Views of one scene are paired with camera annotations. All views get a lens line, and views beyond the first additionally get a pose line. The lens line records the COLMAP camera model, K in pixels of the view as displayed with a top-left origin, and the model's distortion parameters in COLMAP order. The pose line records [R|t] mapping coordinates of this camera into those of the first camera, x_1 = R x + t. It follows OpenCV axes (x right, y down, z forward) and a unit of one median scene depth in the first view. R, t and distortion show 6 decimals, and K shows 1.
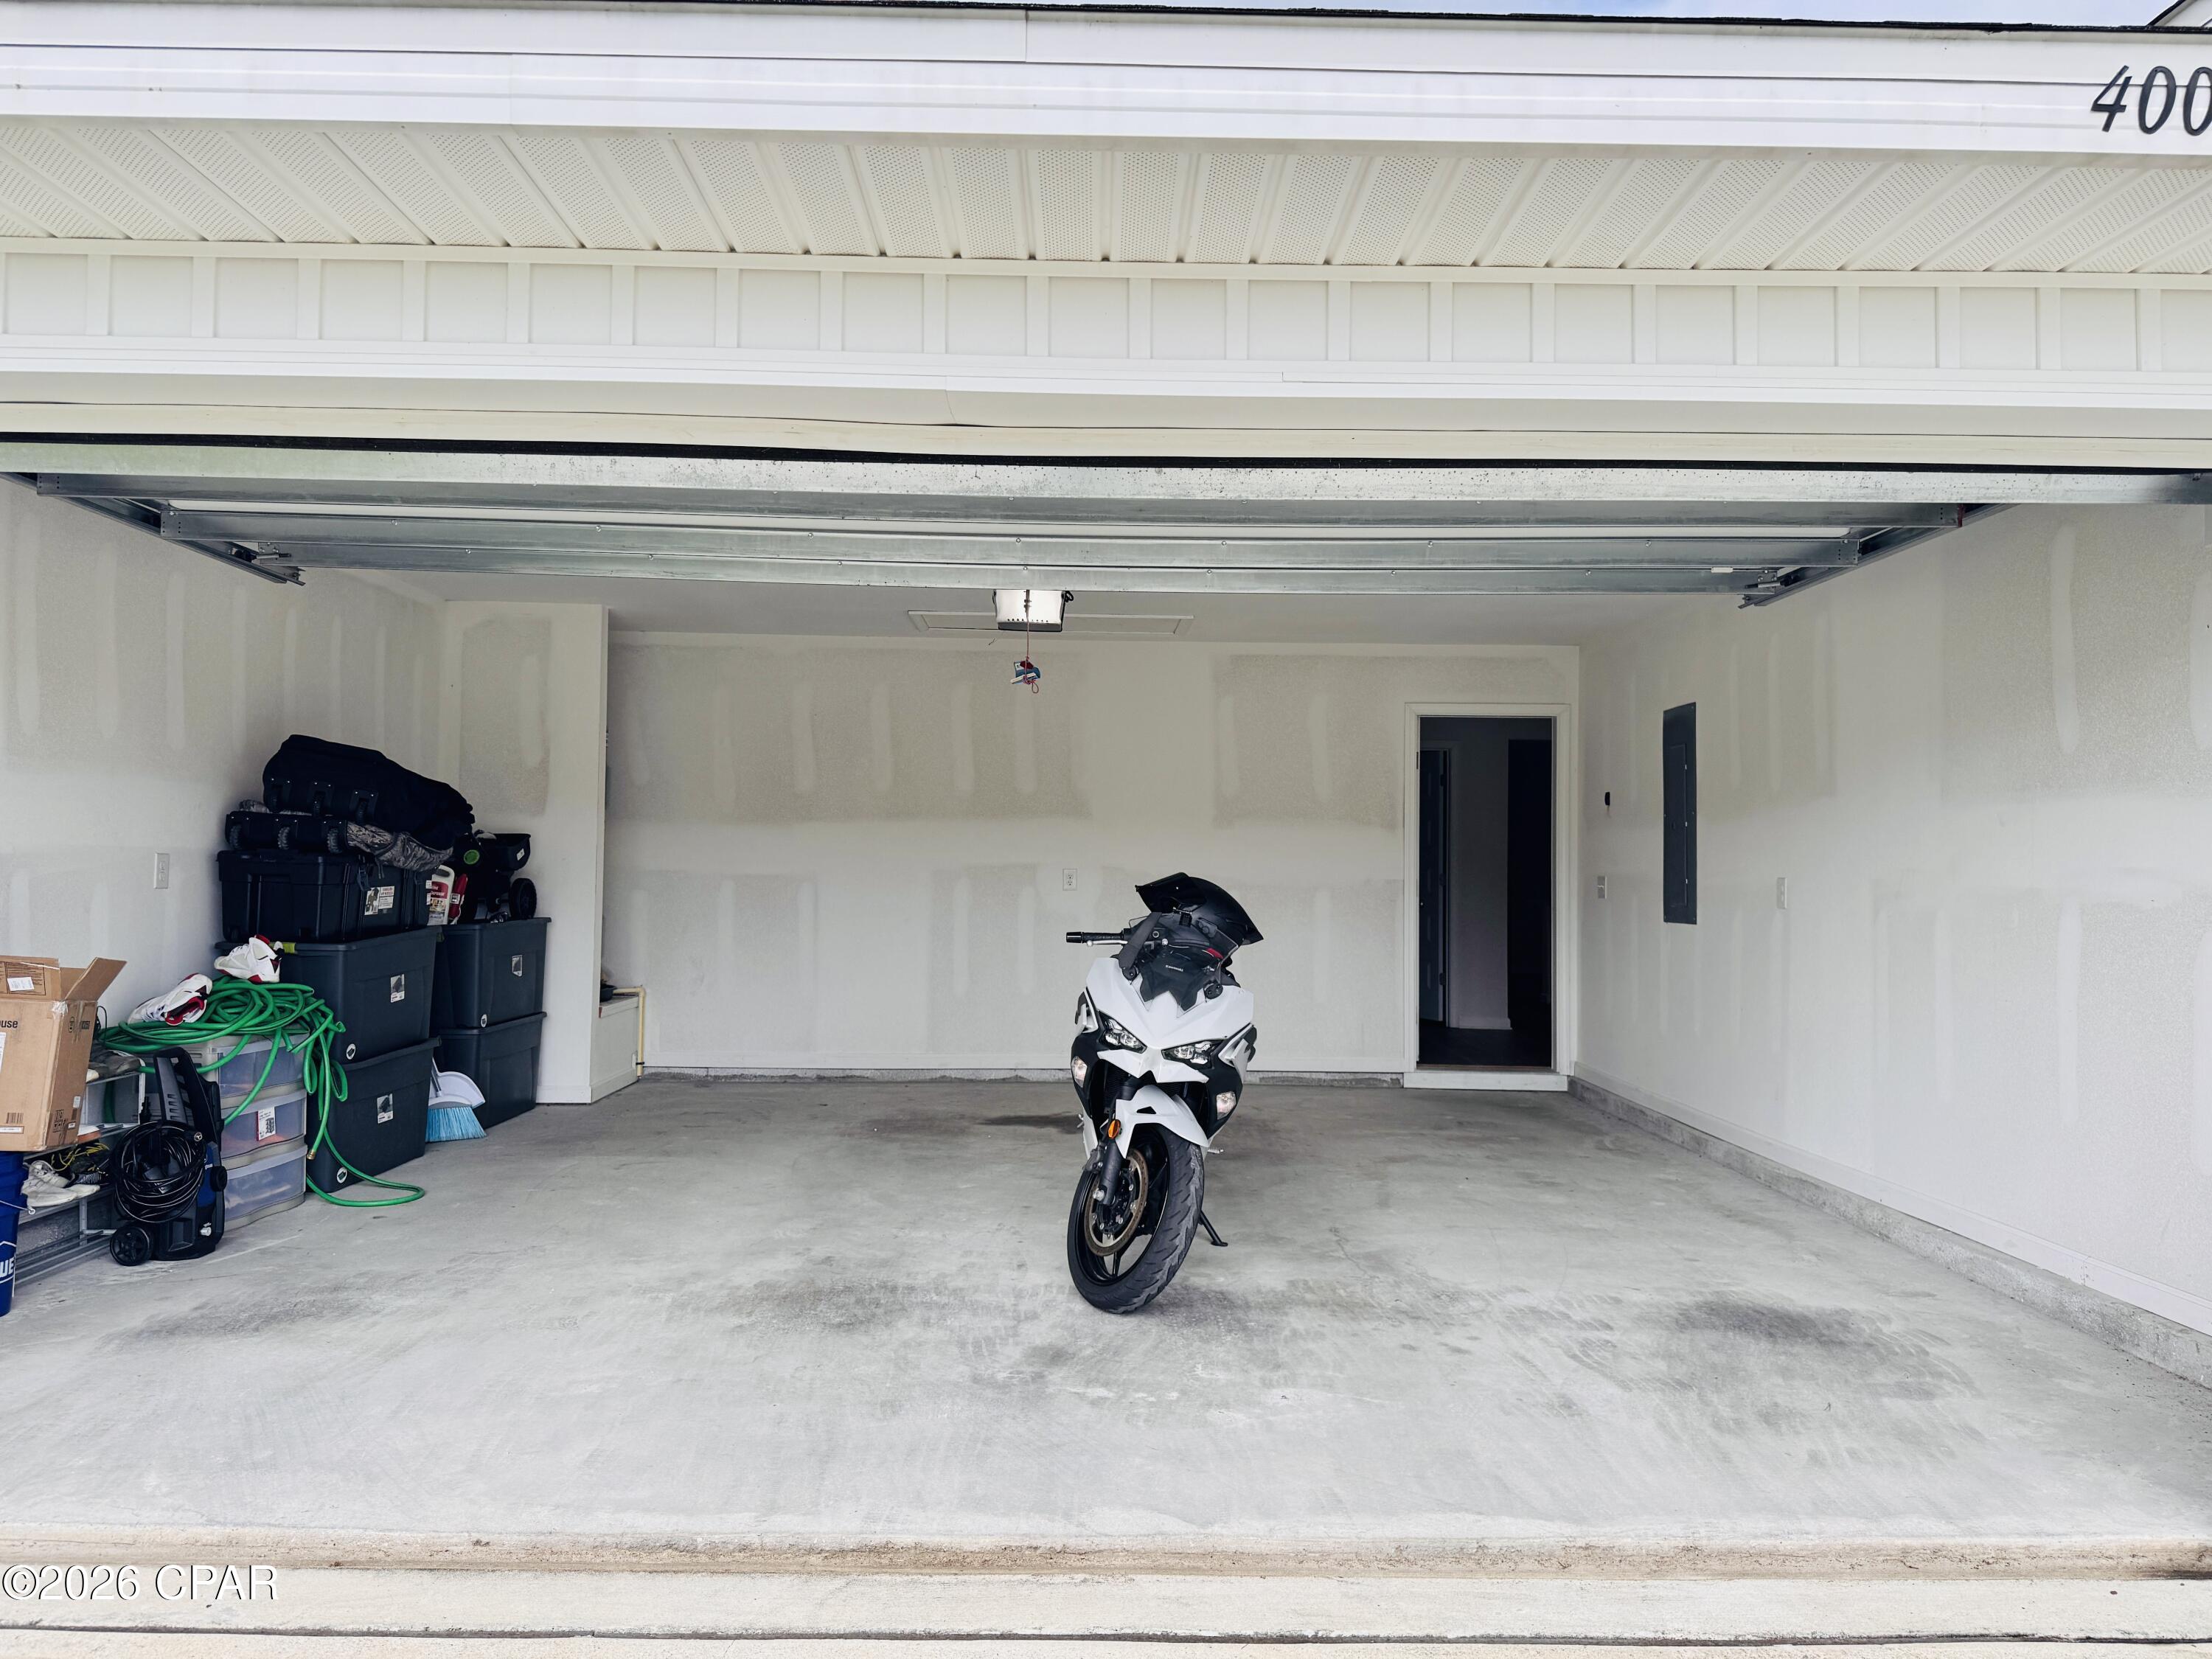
lens RADIAL K [[1556.1, 0, 1112.7], [0, 1556.1, 829.2], [0, 0, 1]] dist [0.064894, -0.083297]
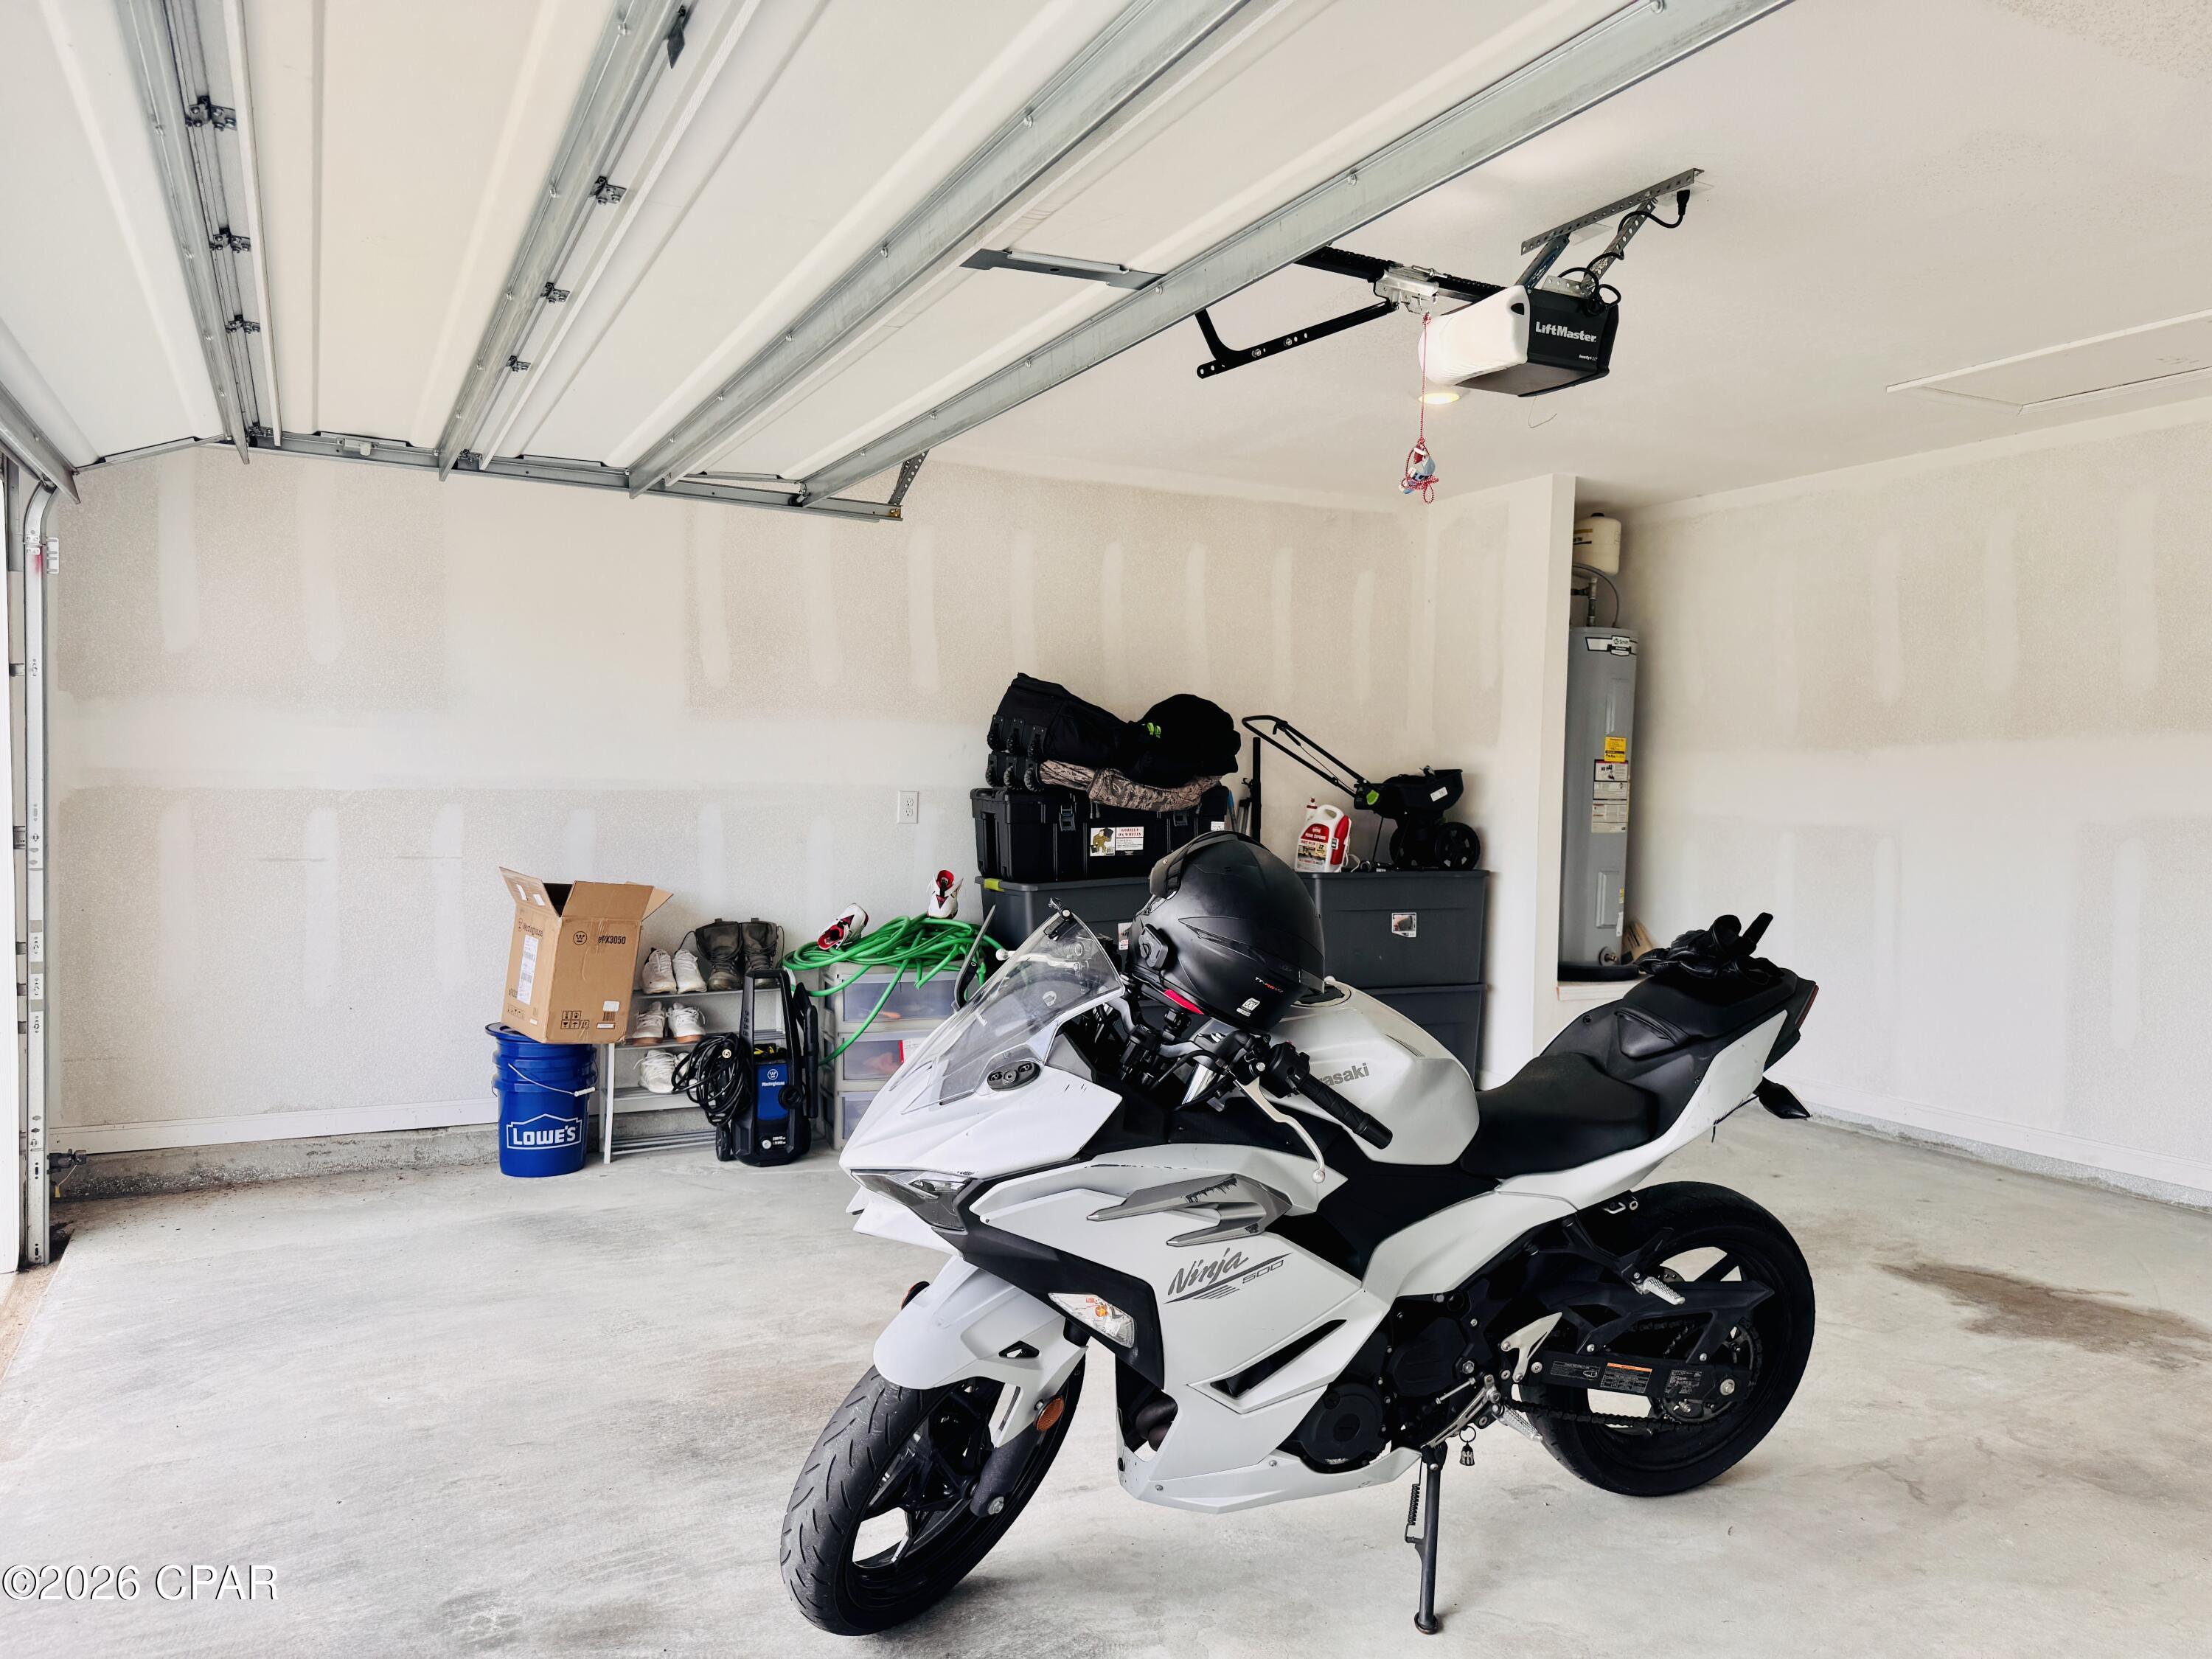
lens RADIAL K [[1563.7, 0, 1091.6], [0, 1563.7, 824.1], [0, 0, 1]] dist [0.057393, -0.075761]
pose [[0.426908, 0.017953, -0.904117, 0.520622], [0.011329, 0.999618, 0.025199, 0.015335], [0.904224, -0.021001, 0.426542, 0.824335]]
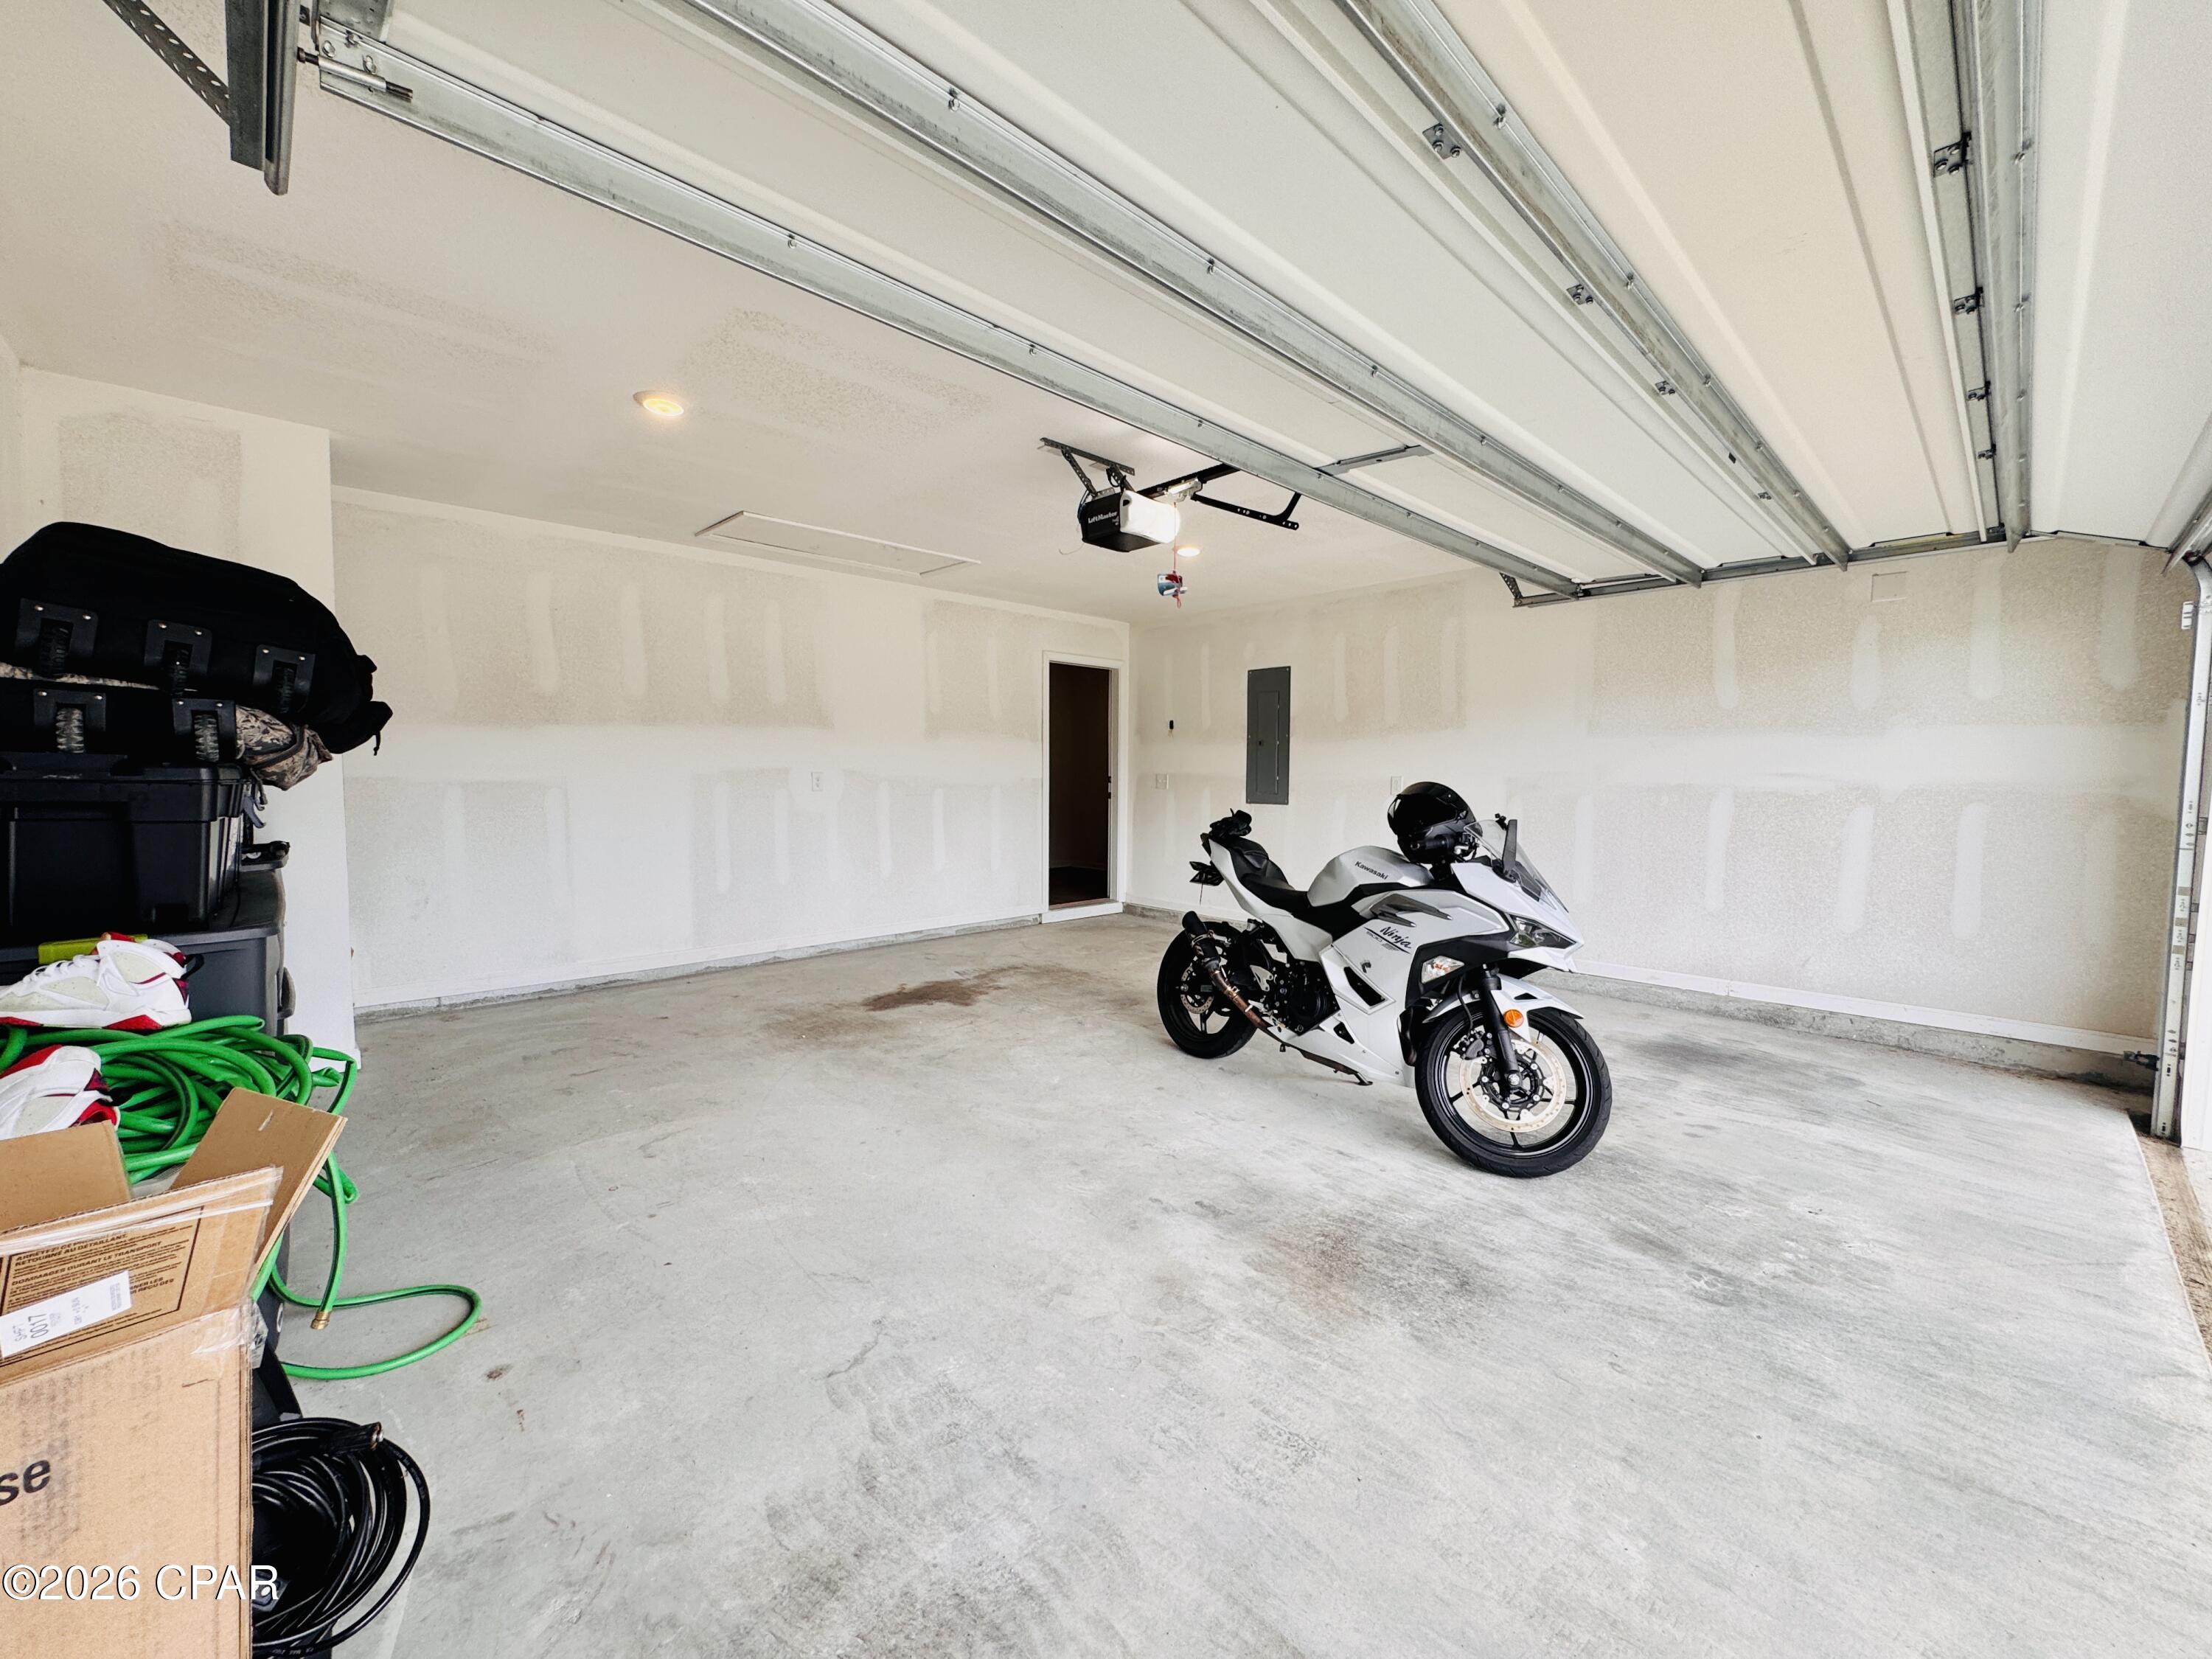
lens RADIAL K [[884.0, 0, 1105.0], [0, 884.0, 828.3], [0, 0, 1]] dist [-0.001215, 0.000038]
pose [[0.732295, -0.050489, 0.679114, -0.628677], [-0.016258, 0.995667, 0.091555, 0.006929], [-0.680794, -0.078086, 0.728301, 0.751453]]
